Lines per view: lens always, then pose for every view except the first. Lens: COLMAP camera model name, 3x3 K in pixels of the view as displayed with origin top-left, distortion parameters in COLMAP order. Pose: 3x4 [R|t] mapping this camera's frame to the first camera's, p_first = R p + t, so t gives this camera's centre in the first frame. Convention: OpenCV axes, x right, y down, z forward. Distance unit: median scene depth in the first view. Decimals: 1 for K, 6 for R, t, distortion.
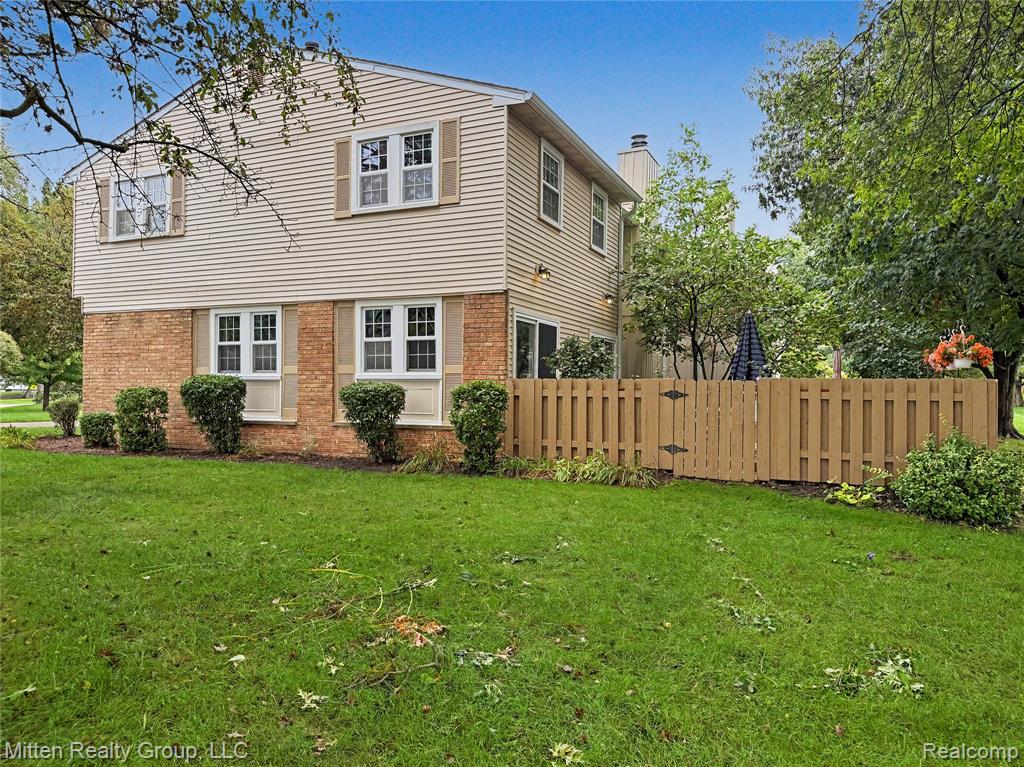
lens RADIAL K [[727.8, 0, 512.0], [0, 727.8, 383.5], [0, 0, 1]] dist [0.083297, -0.000793]
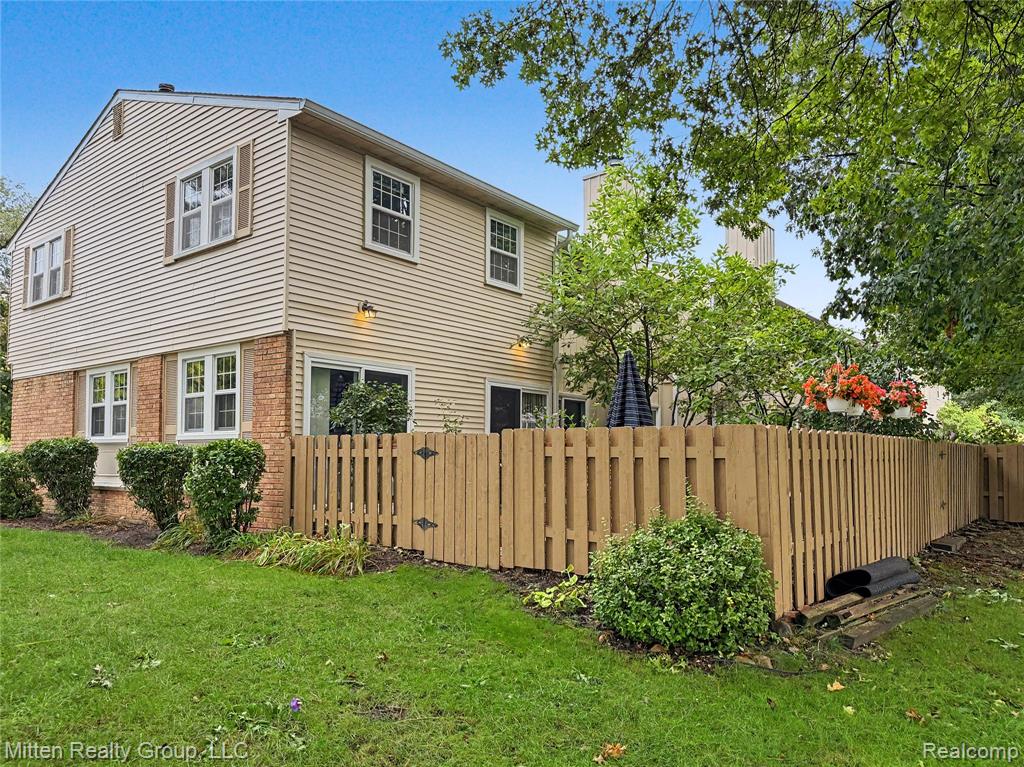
lens RADIAL K [[736.6, 0, 509.7], [0, 736.6, 412.8], [0, 0, 1]] dist [0.003415, -0.000609]
pose [[0.975734, -0.022566, -0.217793, 0.382322], [0.012126, 0.998718, -0.049154, 0.009978], [0.218623, 0.045320, 0.974756, 0.208419]]
